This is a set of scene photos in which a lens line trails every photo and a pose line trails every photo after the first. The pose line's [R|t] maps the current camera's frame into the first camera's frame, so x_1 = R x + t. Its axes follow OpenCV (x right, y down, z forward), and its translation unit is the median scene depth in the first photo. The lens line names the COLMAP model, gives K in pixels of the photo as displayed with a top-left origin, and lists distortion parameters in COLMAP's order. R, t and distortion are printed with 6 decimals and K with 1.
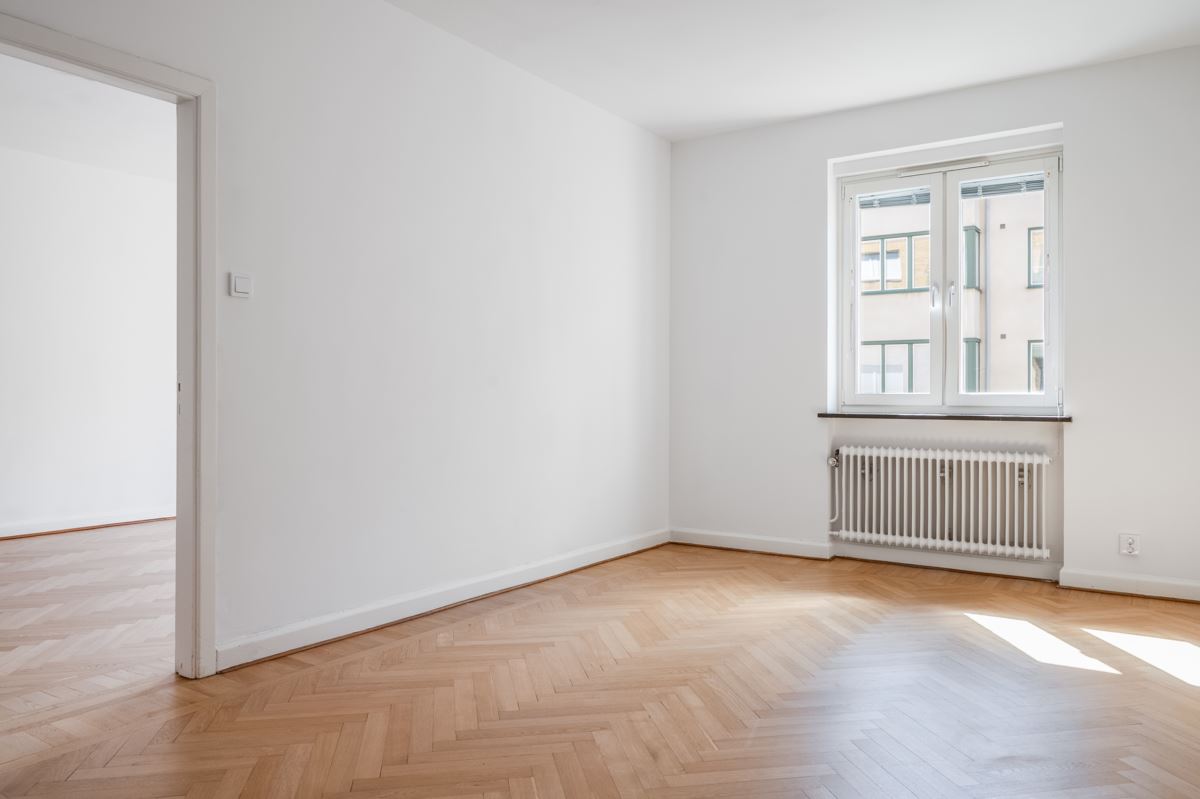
lens RADIAL K [[860.7, 0, 601.4], [0, 860.7, 389.9], [0, 0, 1]] dist [-0.004657, -0.001586]
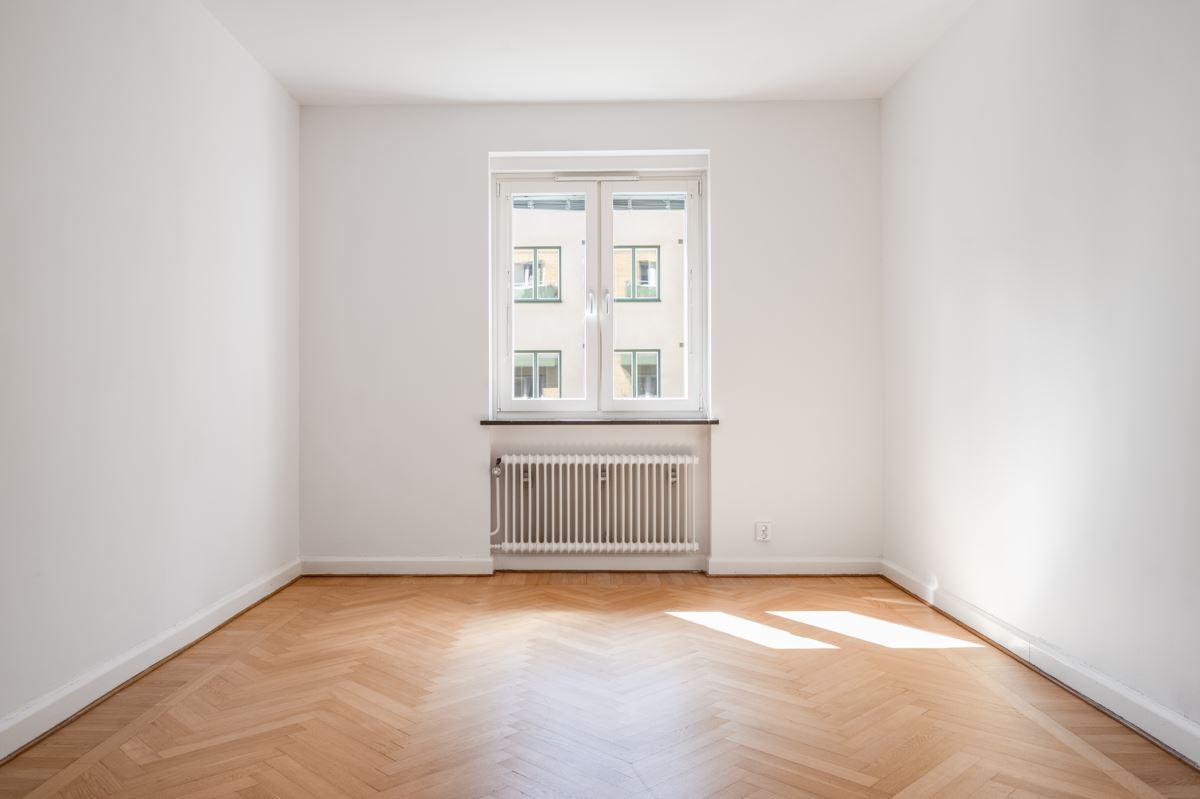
lens RADIAL K [[879.6, 0, 600.0], [0, 879.6, 399.5], [0, 0, 1]] dist [-0.000473, -0.000612]
pose [[0.835133, -0.004796, 0.550027, -0.178854], [0.002773, 0.999986, 0.004510, 0.000010], [-0.550041, -0.002241, 0.835135, 0.133058]]
